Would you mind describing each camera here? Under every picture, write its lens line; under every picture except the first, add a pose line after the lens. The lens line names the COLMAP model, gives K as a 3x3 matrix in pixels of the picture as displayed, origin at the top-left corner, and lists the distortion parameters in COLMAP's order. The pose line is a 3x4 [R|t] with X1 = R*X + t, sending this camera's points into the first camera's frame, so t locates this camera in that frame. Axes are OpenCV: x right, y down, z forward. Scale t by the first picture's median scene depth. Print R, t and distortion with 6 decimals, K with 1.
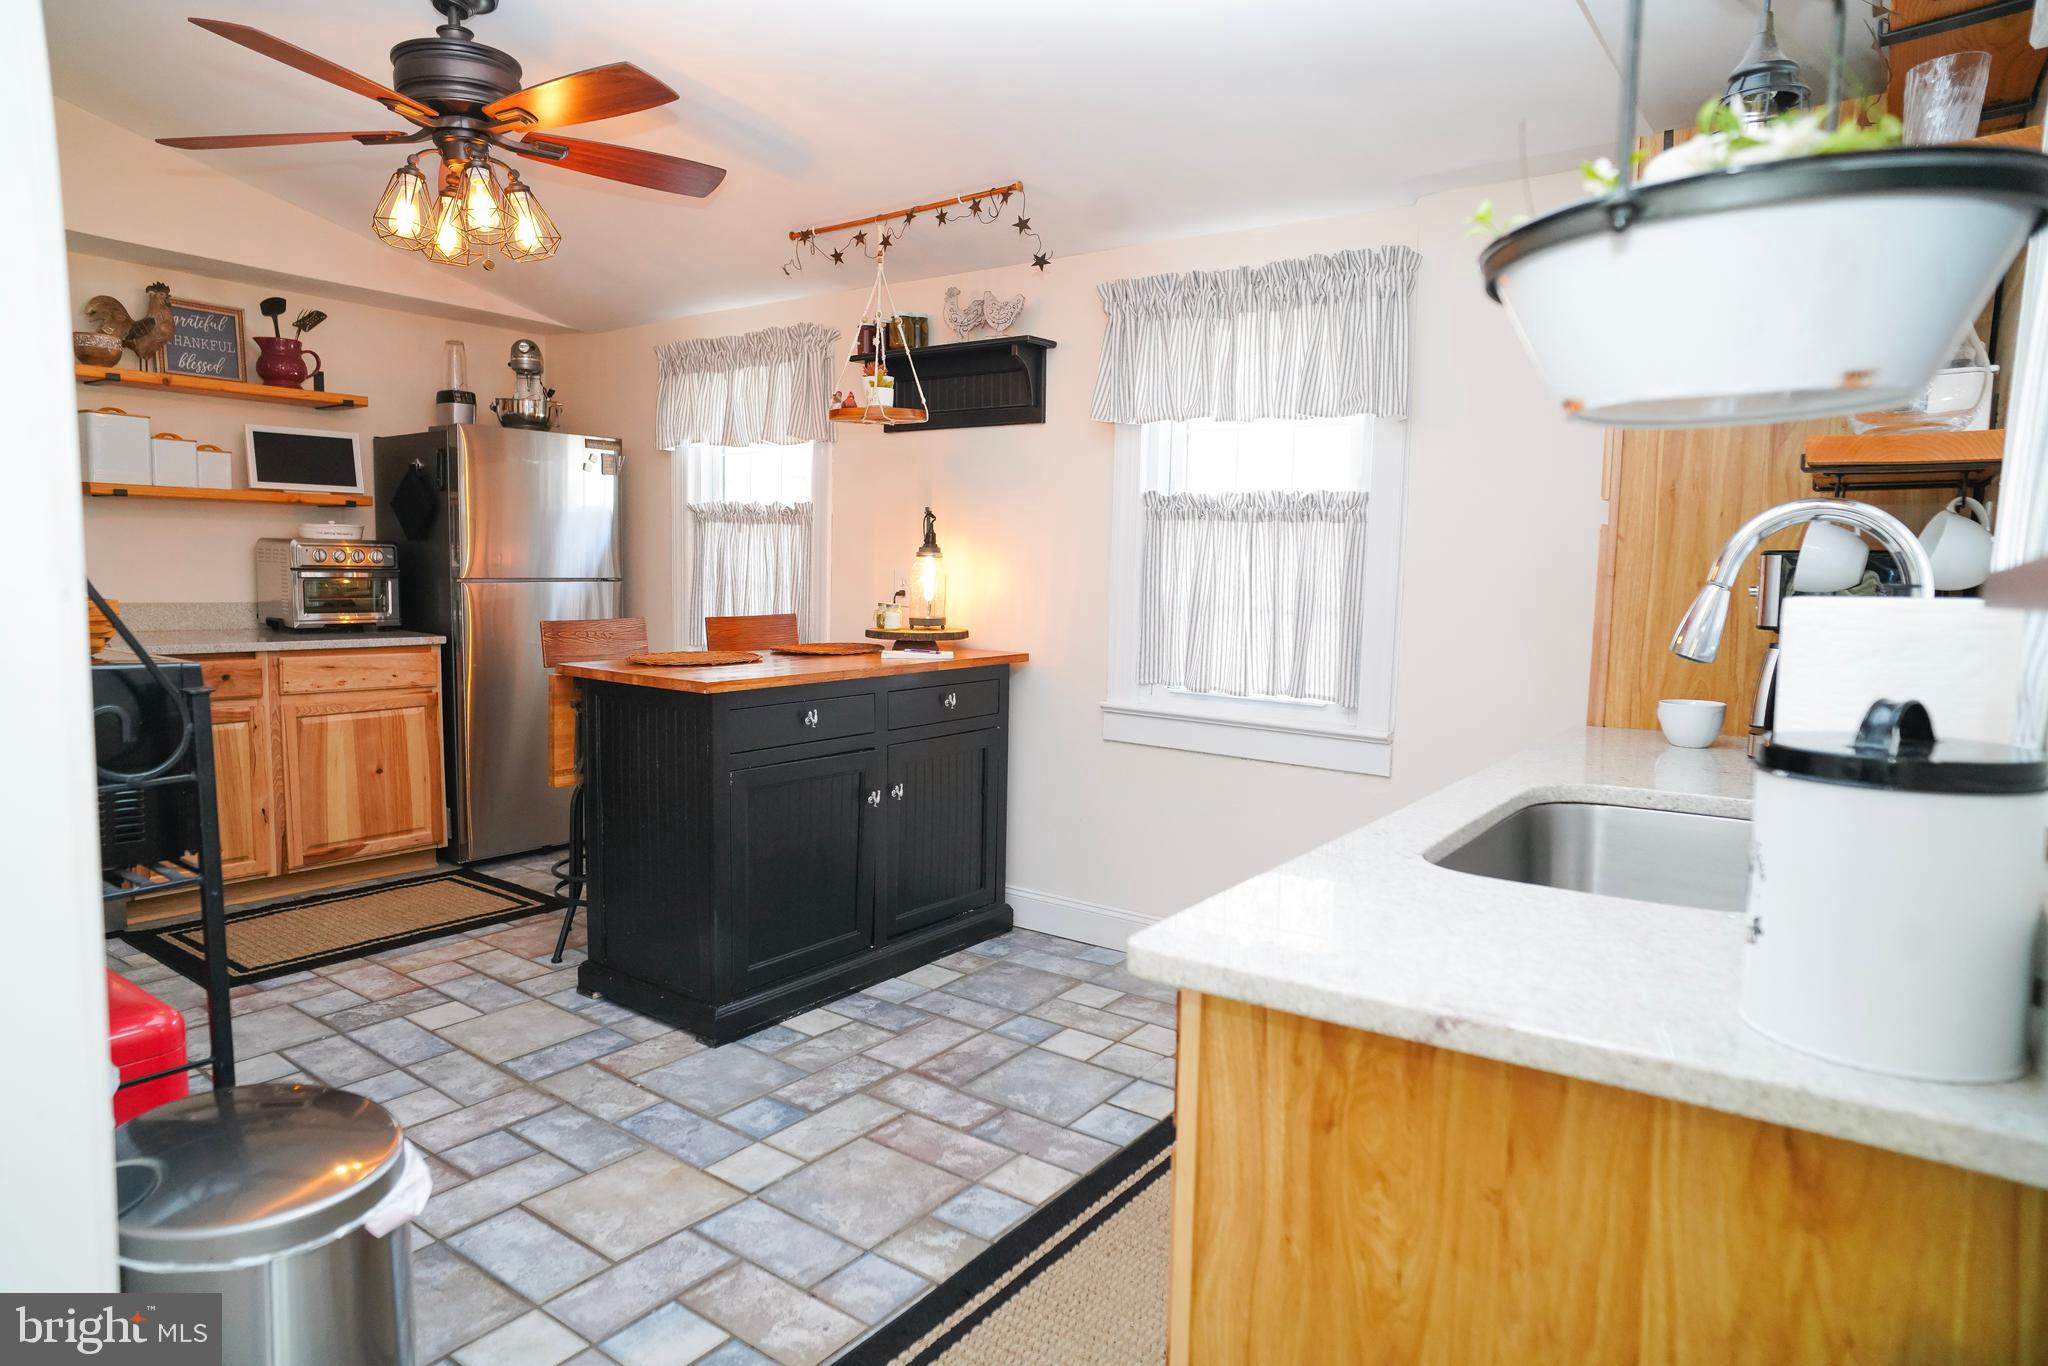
lens RADIAL K [[1206.4, 0, 1015.3], [0, 1206.4, 684.0], [0, 0, 1]] dist [-0.064719, 0.048096]
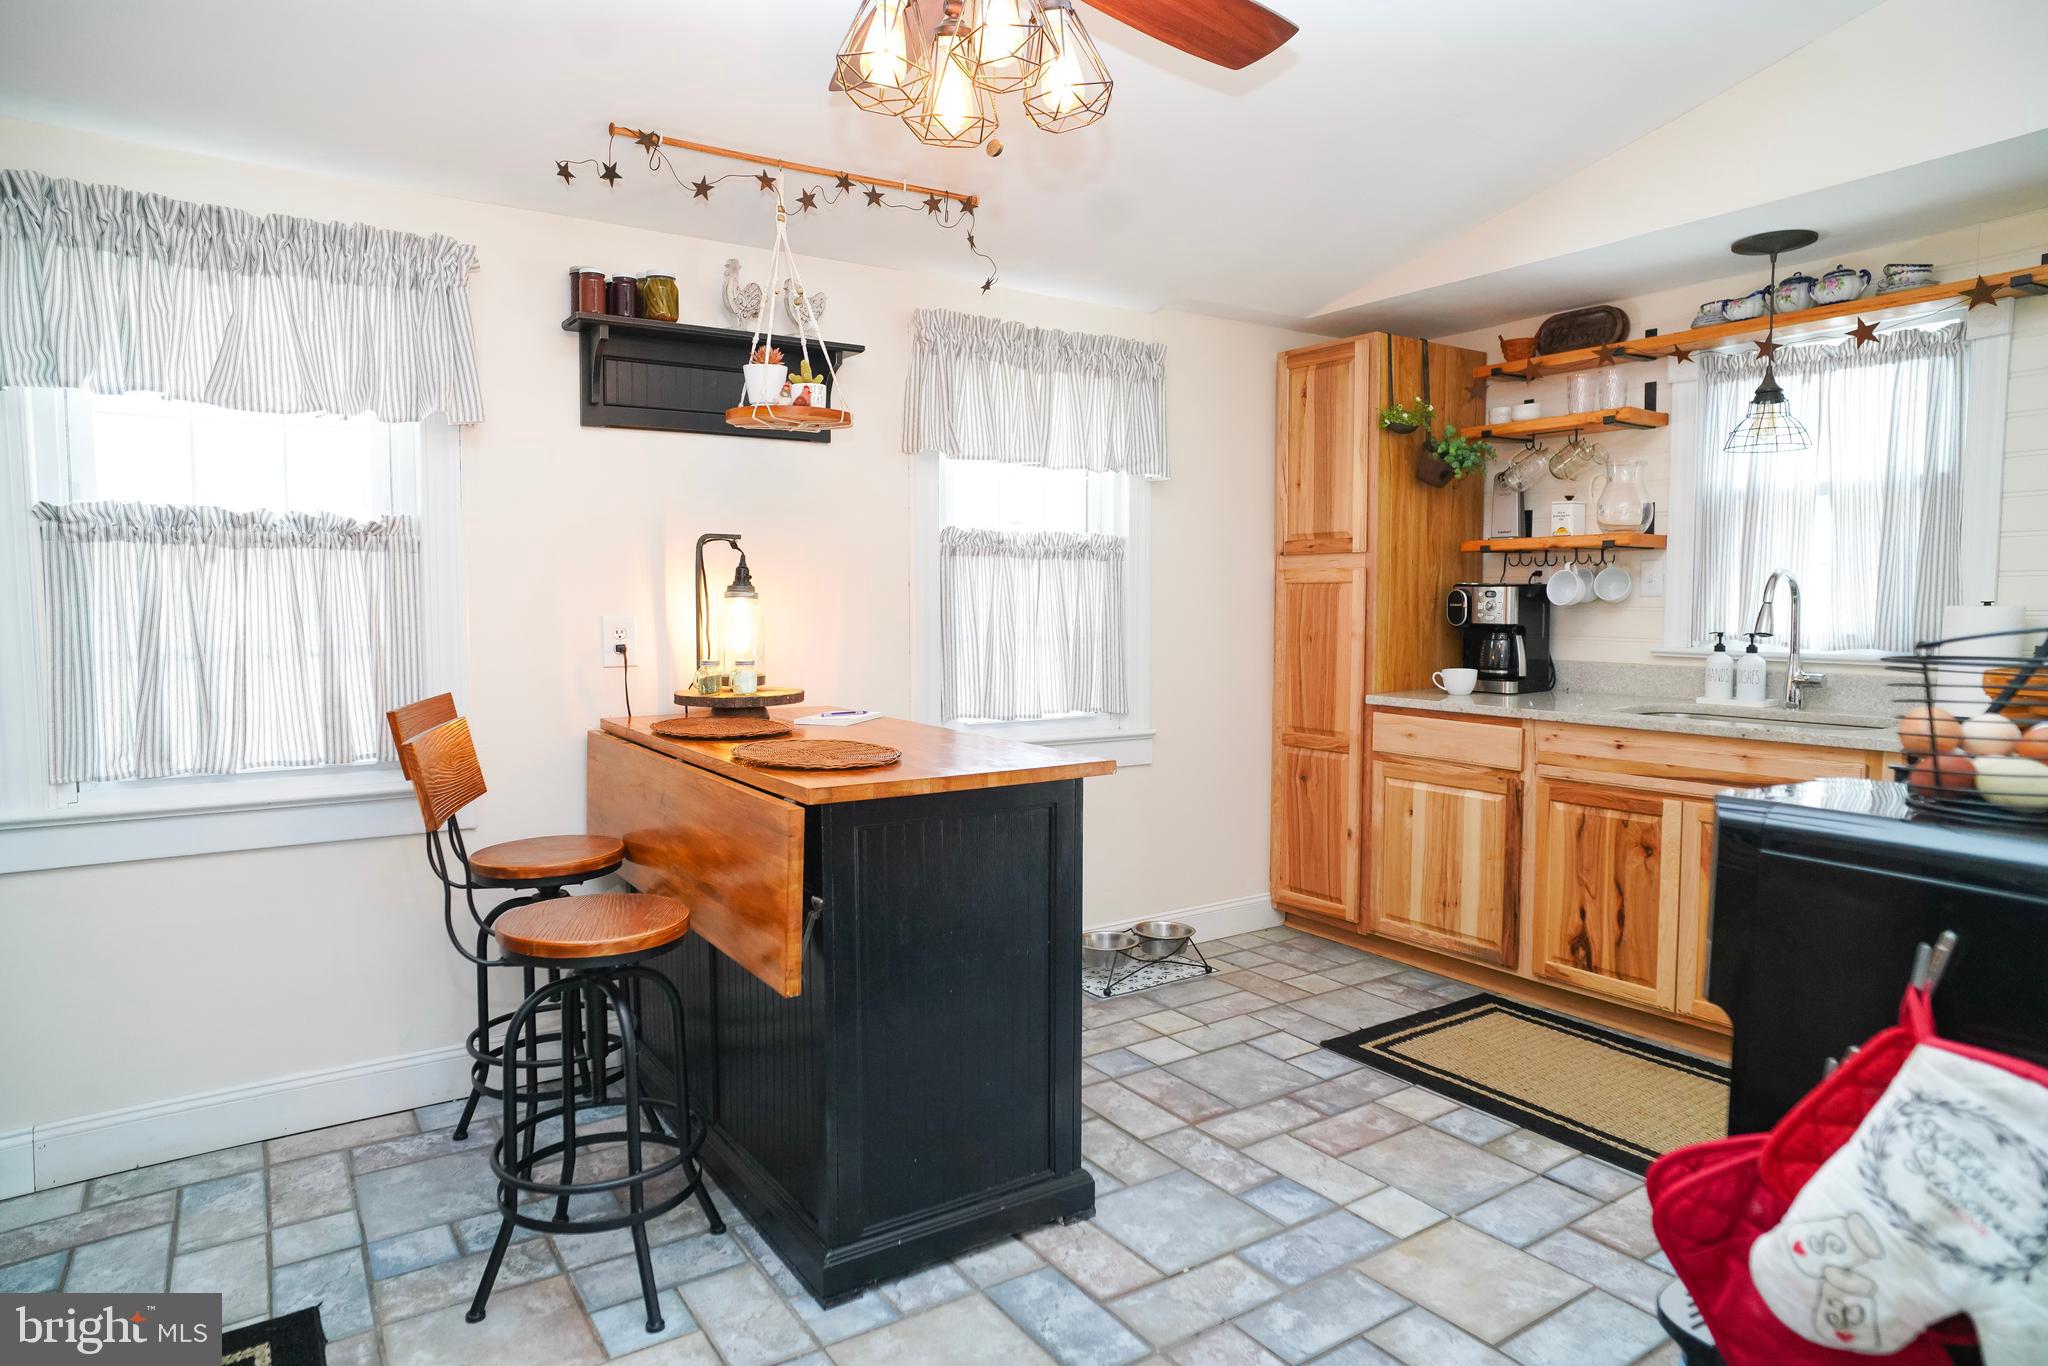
lens RADIAL K [[1206.4, 0, 1027.4], [0, 1206.4, 680.6], [0, 0, 1]] dist [-0.064719, 0.048096]
pose [[0.335327, -0.085743, 0.938192, -0.865637], [0.106903, 0.992881, 0.052532, -0.085072], [-0.936017, 0.082680, 0.342106, 0.651888]]
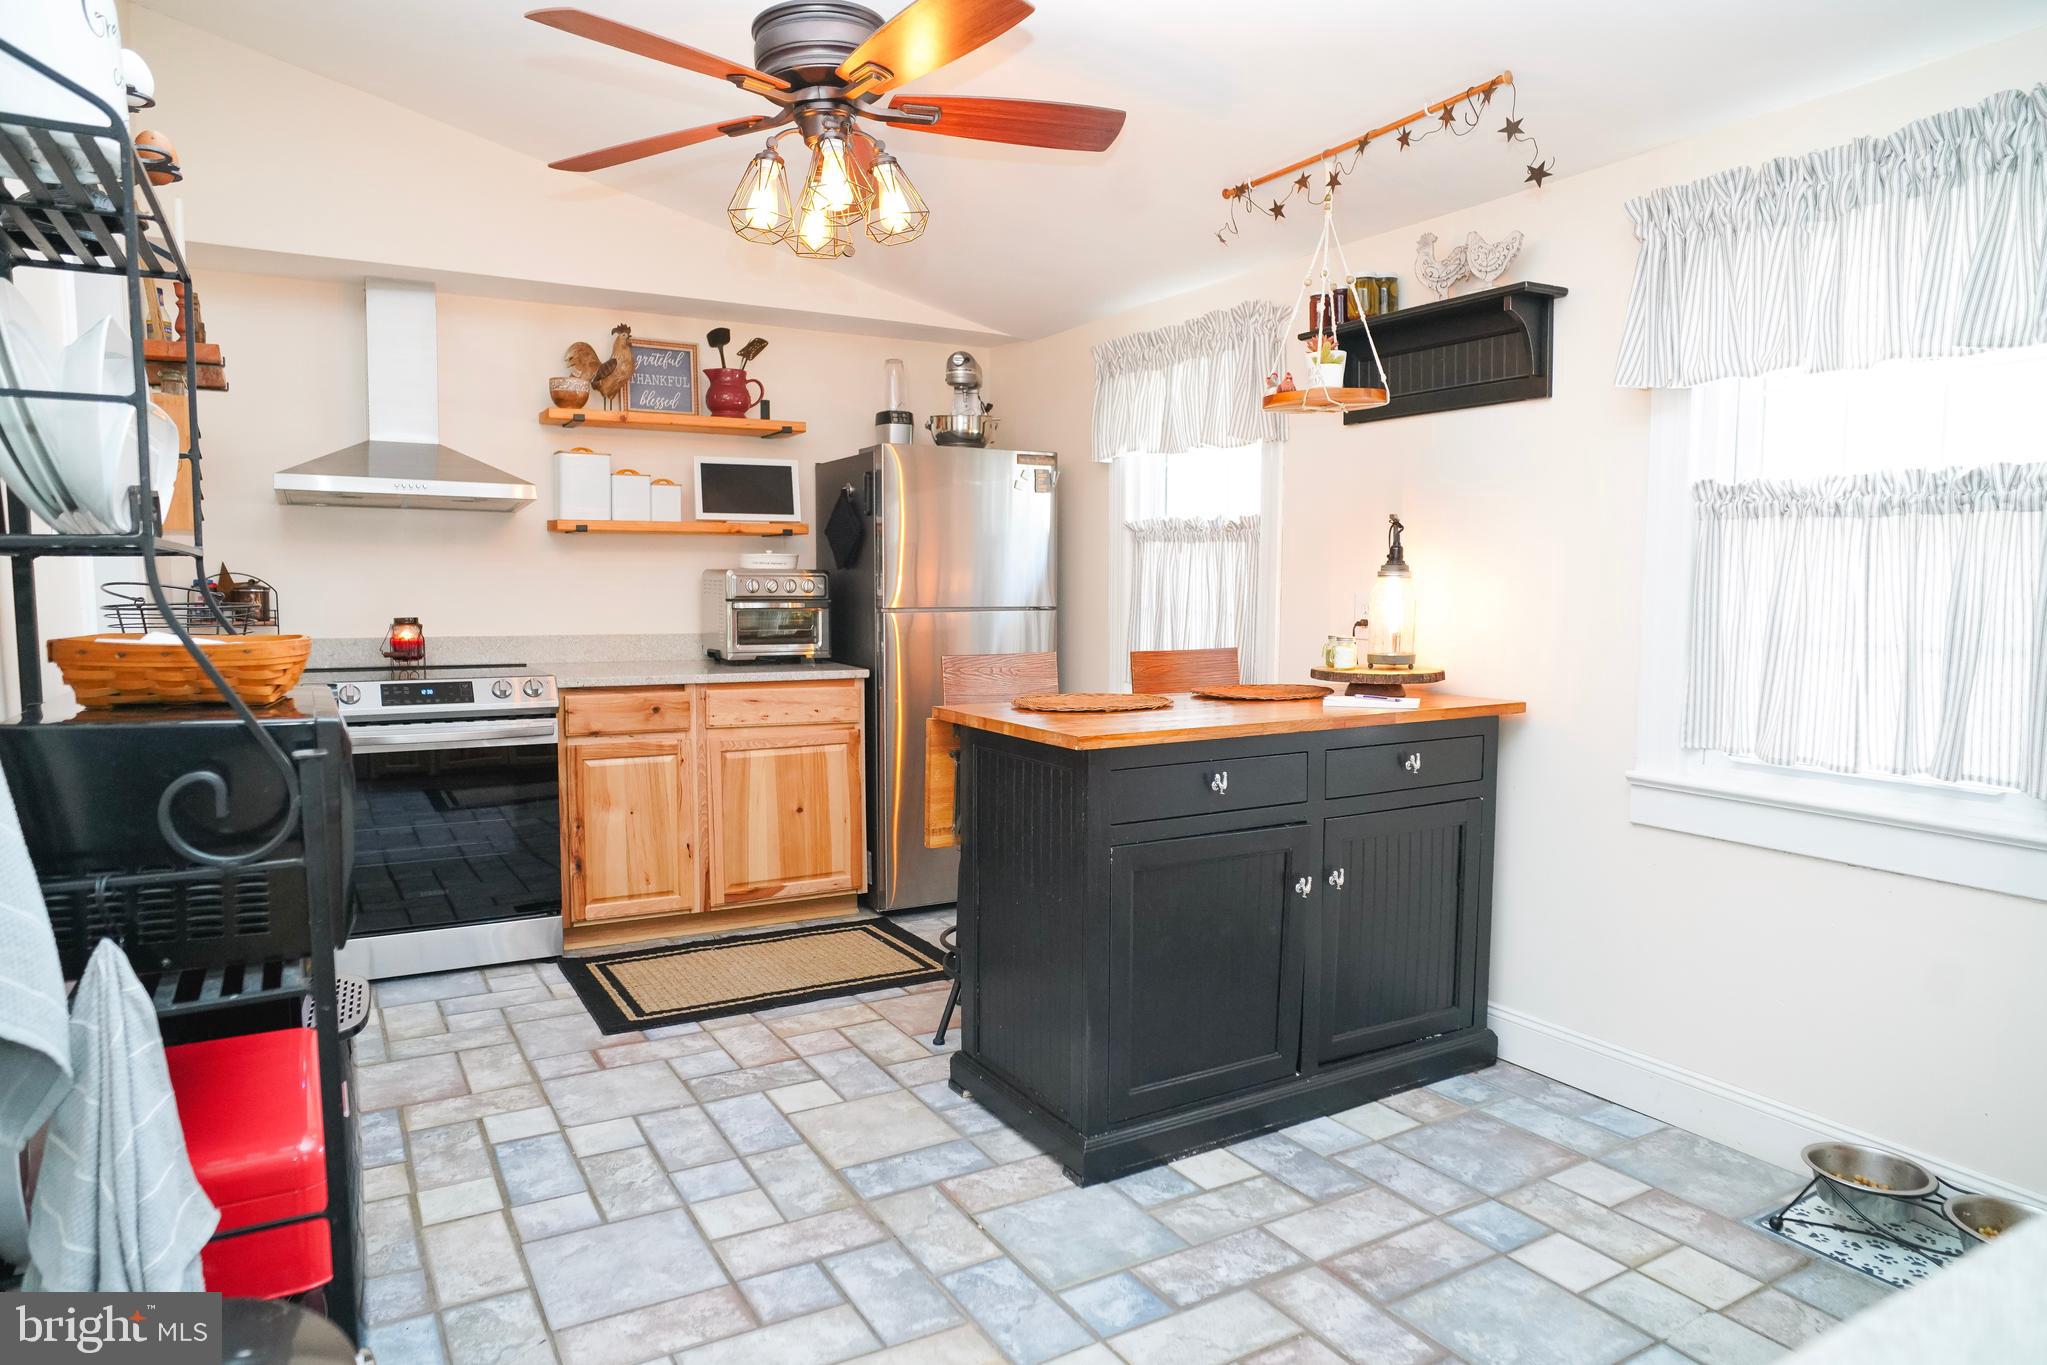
lens RADIAL K [[1260.8, 0, 1020.4], [0, 1260.8, 686.1], [0, 0, 1]] dist [-0.058570, 0.038683]
pose [[0.918078, 0.015015, -0.396116, 0.035136], [-0.024107, 0.999548, -0.017984, -0.015896], [0.395667, 0.026060, 0.918024, 0.175822]]
